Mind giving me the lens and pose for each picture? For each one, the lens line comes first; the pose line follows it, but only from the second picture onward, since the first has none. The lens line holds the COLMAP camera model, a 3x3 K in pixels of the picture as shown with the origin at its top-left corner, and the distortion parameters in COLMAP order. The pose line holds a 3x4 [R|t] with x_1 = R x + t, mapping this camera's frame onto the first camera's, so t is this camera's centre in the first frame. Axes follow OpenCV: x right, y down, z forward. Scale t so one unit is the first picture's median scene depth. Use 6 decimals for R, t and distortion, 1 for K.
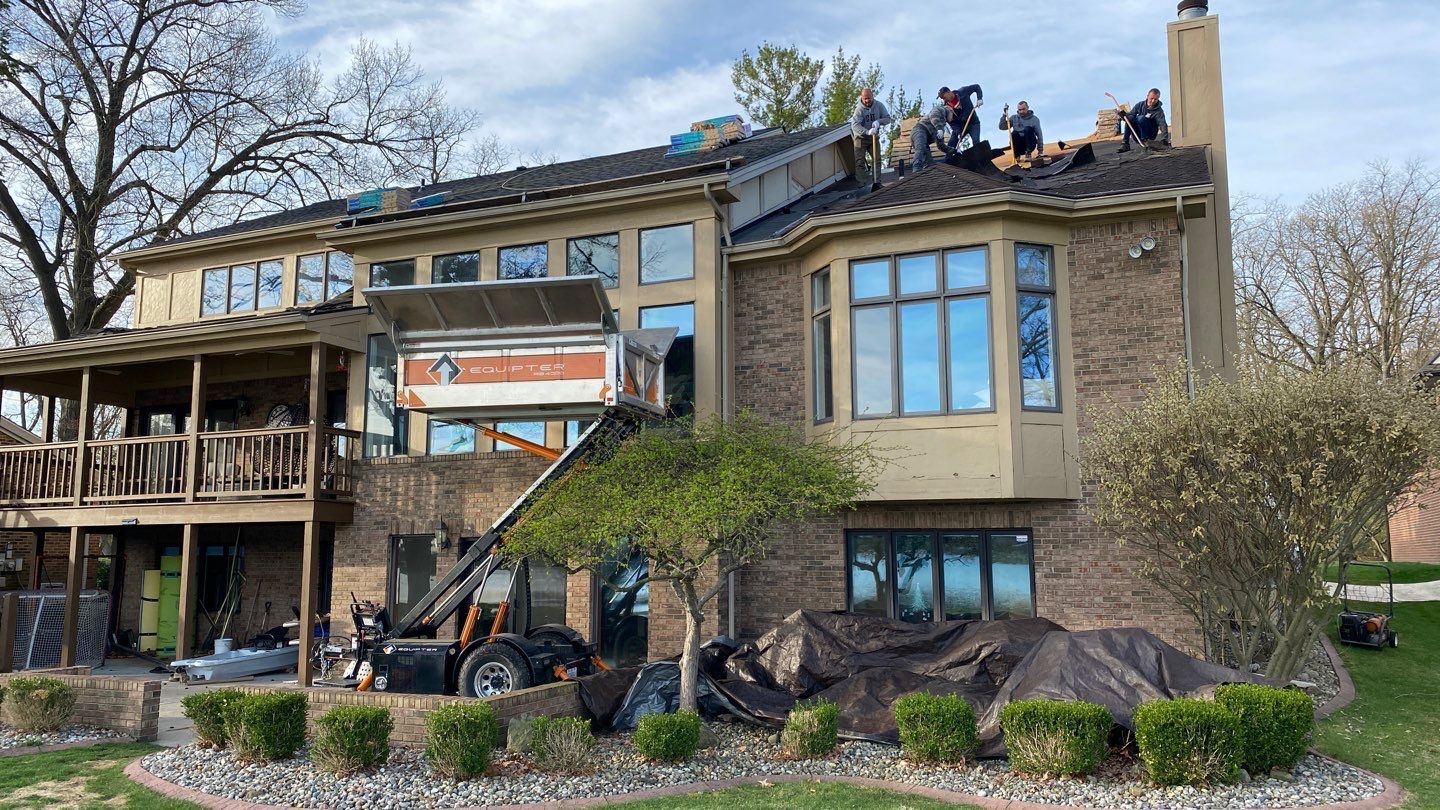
lens RADIAL K [[1114.4, 0, 724.1], [0, 1114.4, 397.2], [0, 0, 1]] dist [0.029660, -0.005596]
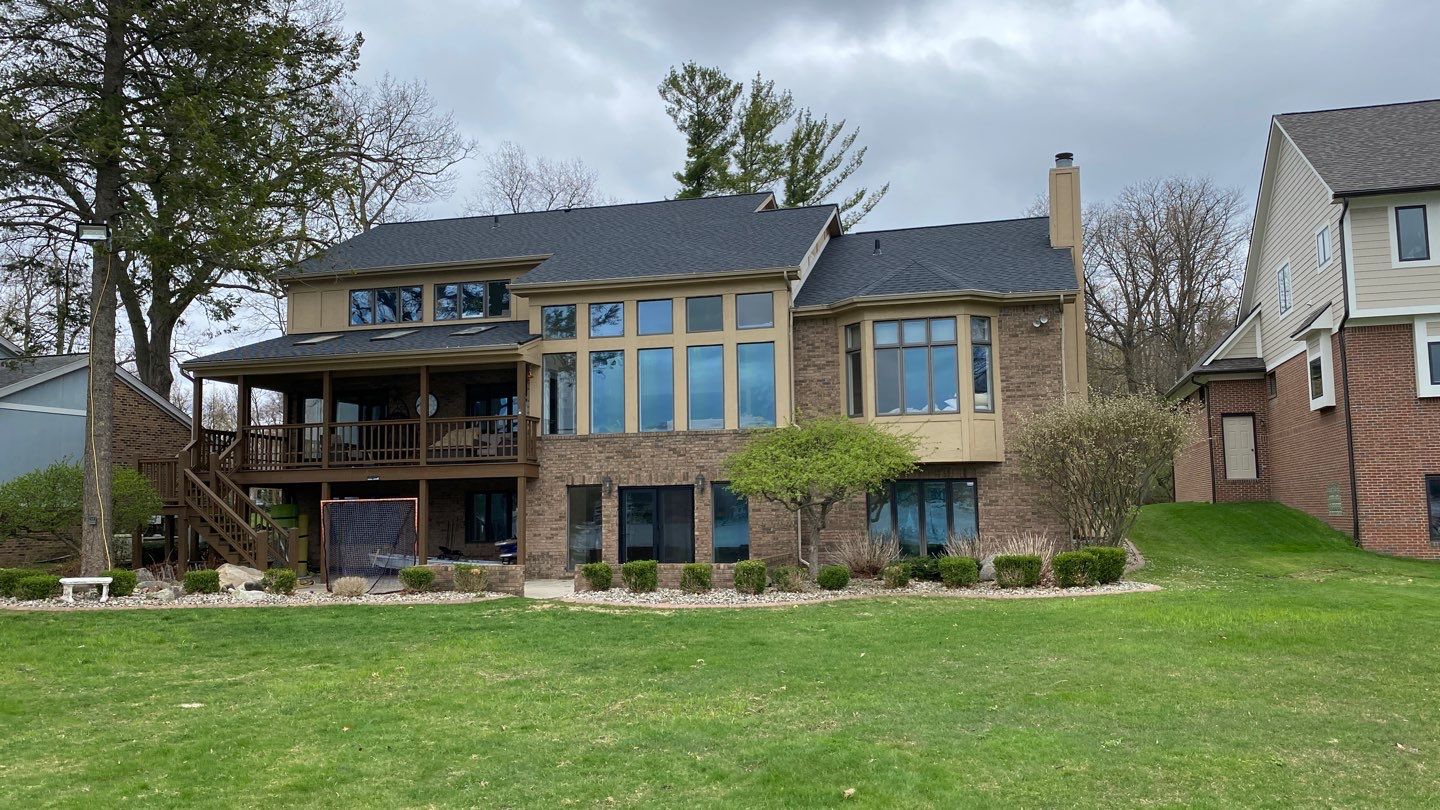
lens RADIAL K [[1114.4, 0, 716.3], [0, 1114.4, 408.8], [0, 0, 1]] dist [0.029660, -0.005596]
pose [[0.990744, -0.000563, 0.135741, -0.329013], [-0.007101, 0.998407, 0.055969, -0.078004], [-0.135556, -0.056415, 0.989162, -0.605631]]
